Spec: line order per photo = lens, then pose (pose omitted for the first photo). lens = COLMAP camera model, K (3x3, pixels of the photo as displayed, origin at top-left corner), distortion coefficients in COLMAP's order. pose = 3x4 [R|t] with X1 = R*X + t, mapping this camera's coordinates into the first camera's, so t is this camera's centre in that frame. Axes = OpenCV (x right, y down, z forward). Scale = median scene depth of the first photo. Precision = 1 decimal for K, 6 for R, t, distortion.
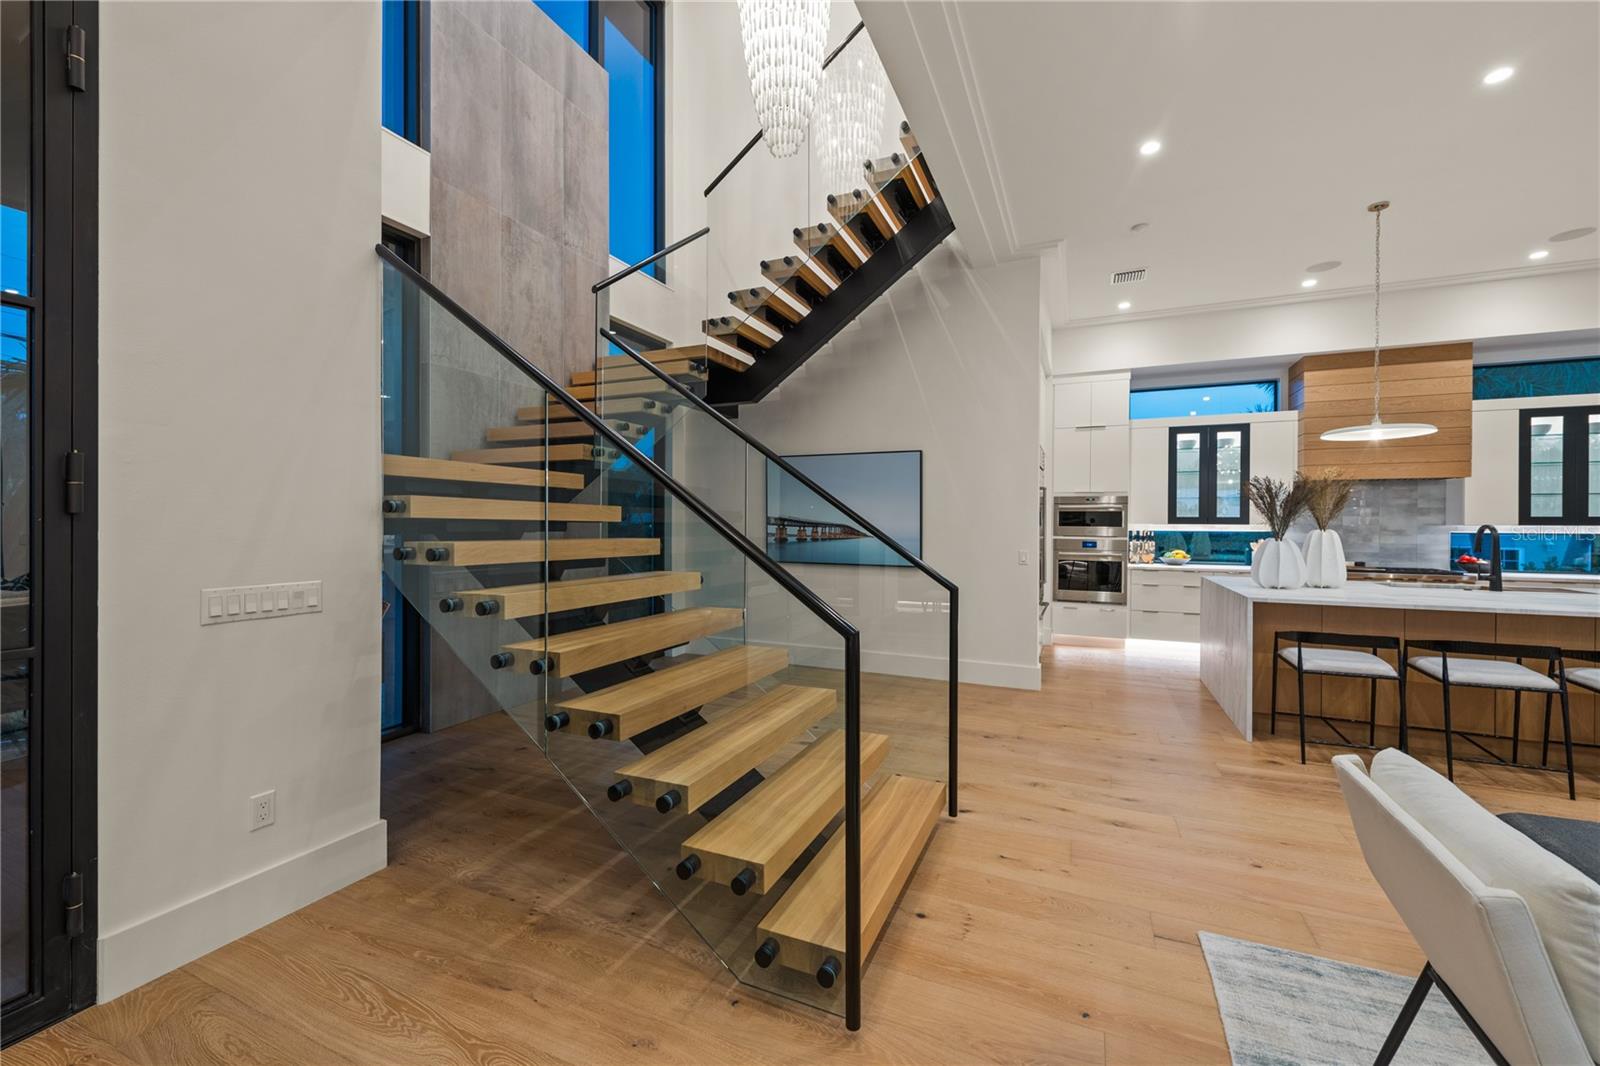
lens RADIAL K [[635.9, 0, 809.0], [0, 635.9, 530.4], [0, 0, 1]] dist [0.012097, -0.003993]
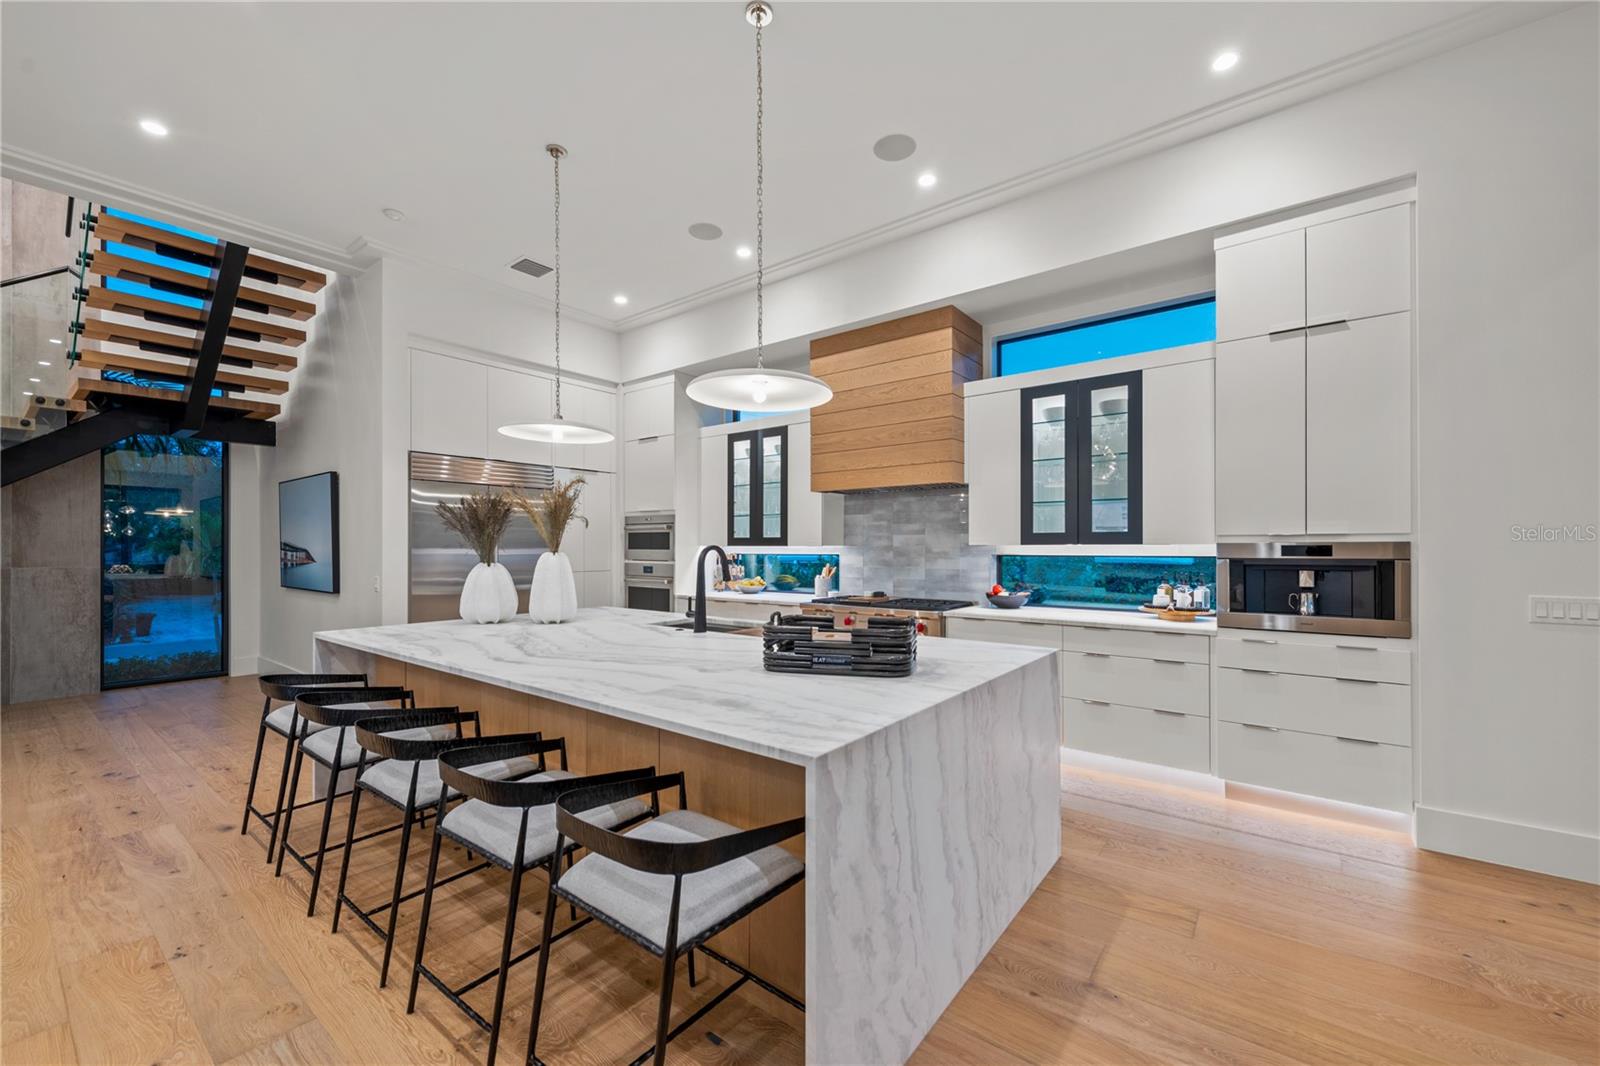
lens RADIAL K [[641.5, 0, 802.2], [0, 641.5, 544.4], [0, 0, 1]] dist [0.001055, -0.000022]
pose [[0.970782, -0.008142, -0.239824, 1.006949], [0.005113, 0.999899, -0.013251, -0.000012], [0.239908, 0.011637, 0.970726, 0.210933]]
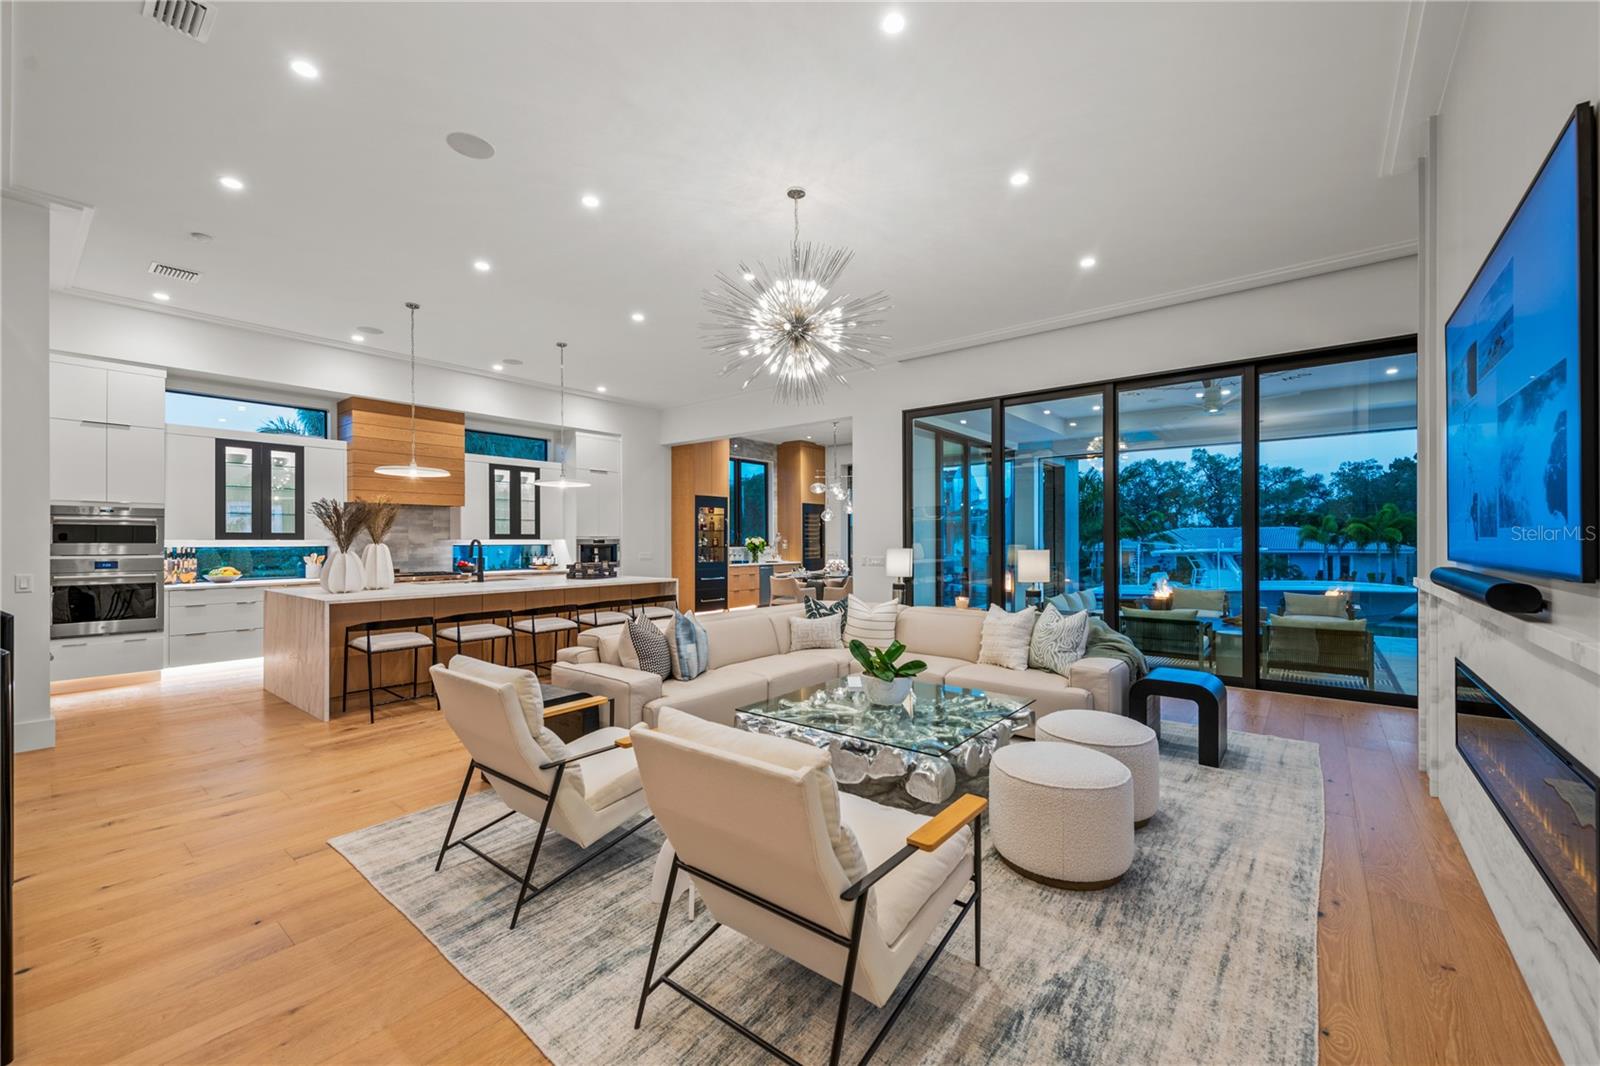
lens RADIAL K [[635.9, 0, 809.0], [0, 635.9, 530.4], [0, 0, 1]] dist [0.012097, -0.003993]
pose [[0.258322, 0.009904, 0.966008, -0.154052], [0.013073, 0.999820, -0.013747, 0.000916], [-0.965970, 0.016180, 0.258146, -0.119505]]
